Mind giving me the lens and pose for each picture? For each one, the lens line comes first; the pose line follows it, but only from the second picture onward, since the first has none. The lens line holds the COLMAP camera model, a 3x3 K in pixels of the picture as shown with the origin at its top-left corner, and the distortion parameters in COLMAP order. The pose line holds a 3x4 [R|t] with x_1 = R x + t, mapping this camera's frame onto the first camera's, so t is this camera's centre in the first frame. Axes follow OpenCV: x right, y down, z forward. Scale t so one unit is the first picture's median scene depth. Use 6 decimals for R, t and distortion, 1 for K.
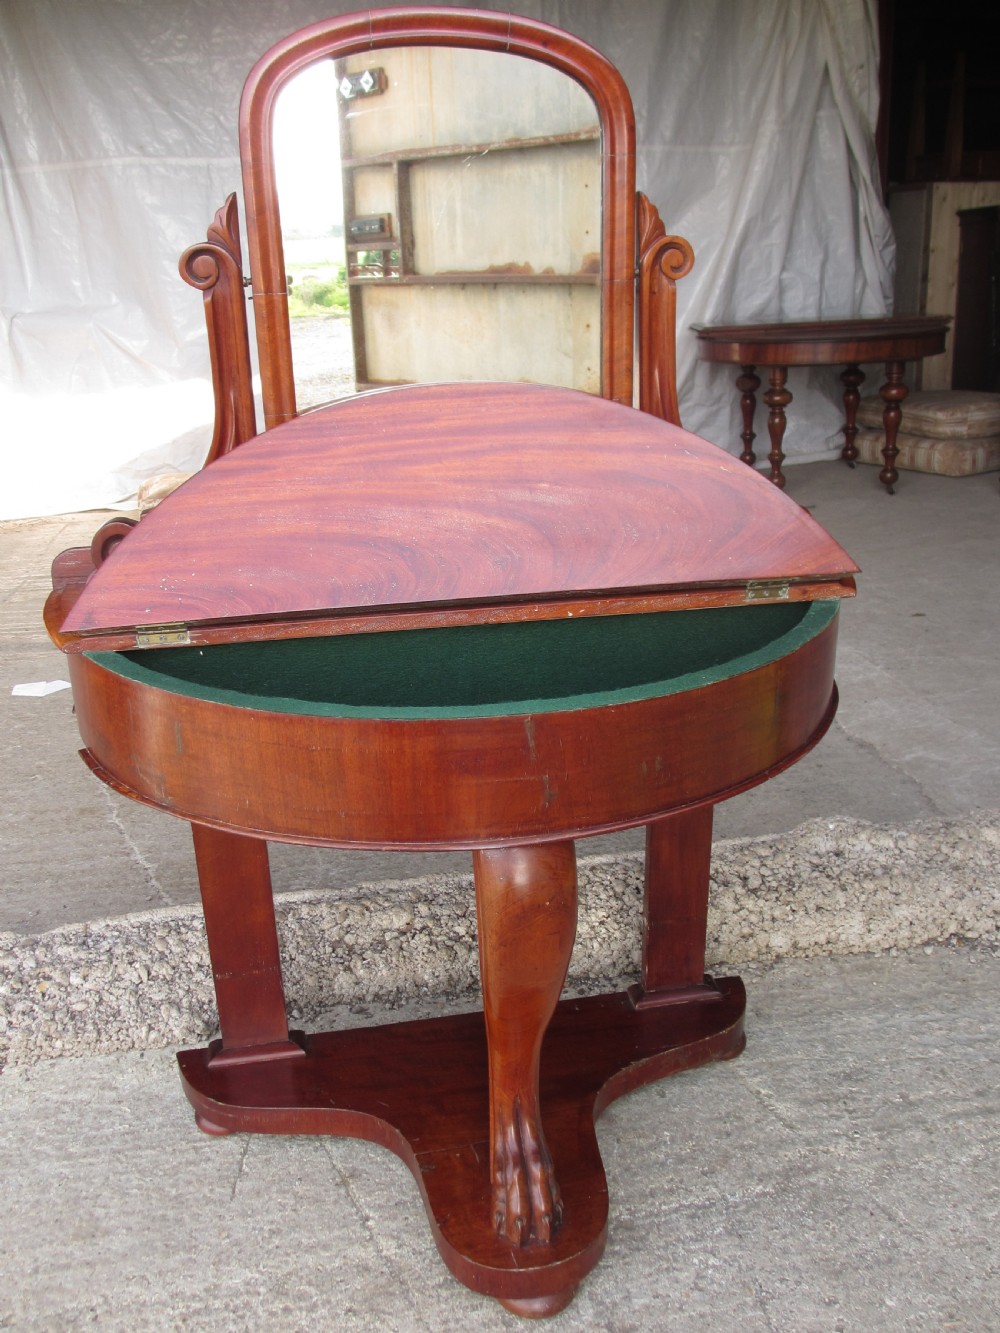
lens RADIAL K [[1114.9, 0, 491.0], [0, 1114.9, 661.8], [0, 0, 1]] dist [-0.052985, 0.015885]
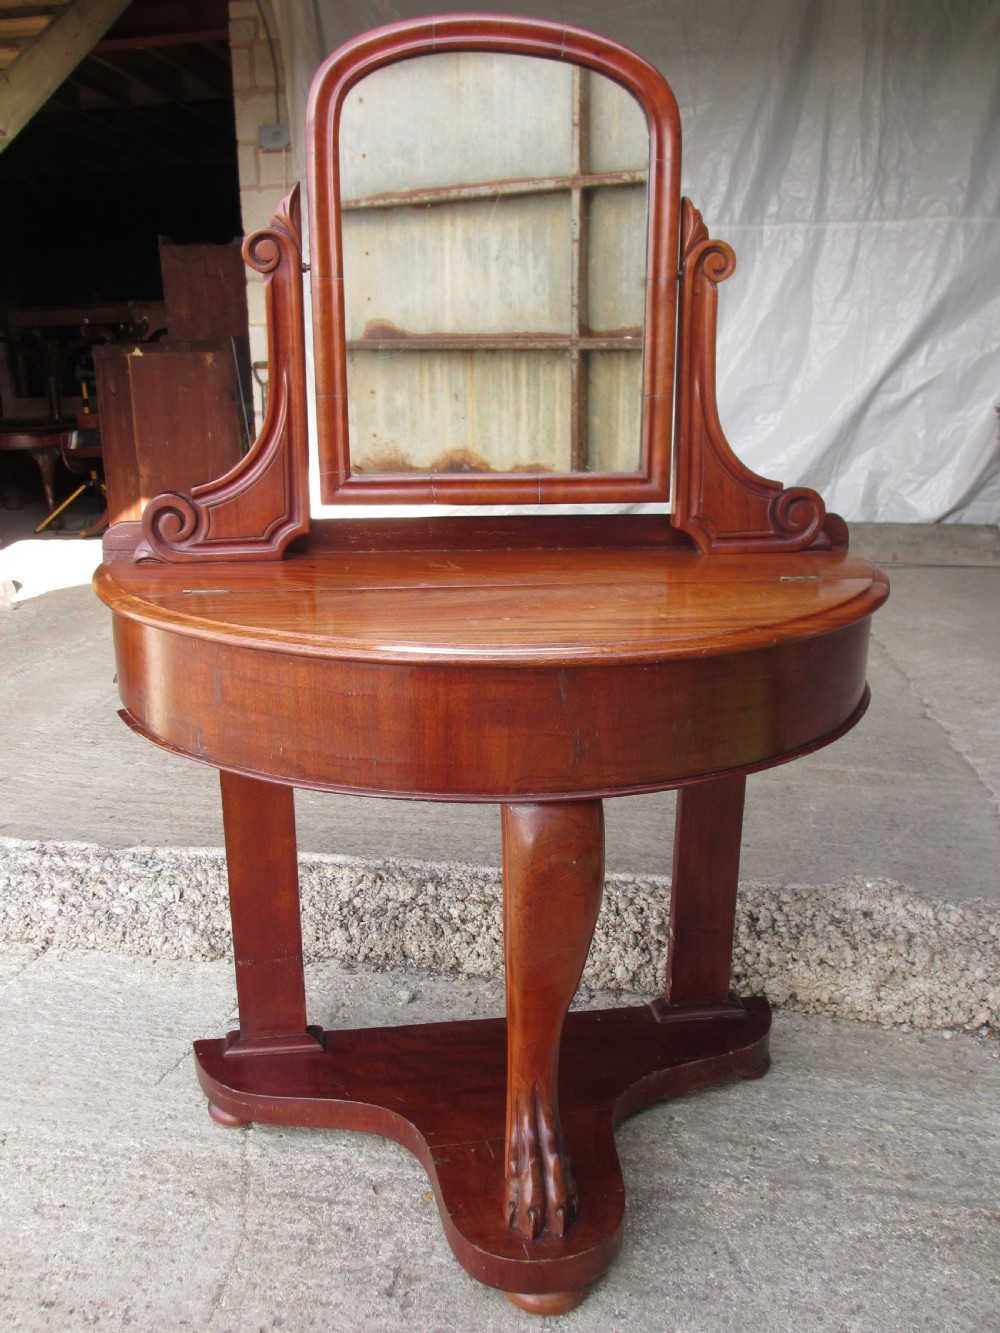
lens RADIAL K [[1114.9, 0, 493.2], [0, 1114.9, 662.0], [0, 0, 1]] dist [-0.052985, 0.015885]
pose [[0.942339, 0.113286, -0.314901, 0.109423], [-0.135339, 0.989587, -0.048997, 0.019897], [0.306071, 0.088790, 0.947859, 0.000975]]
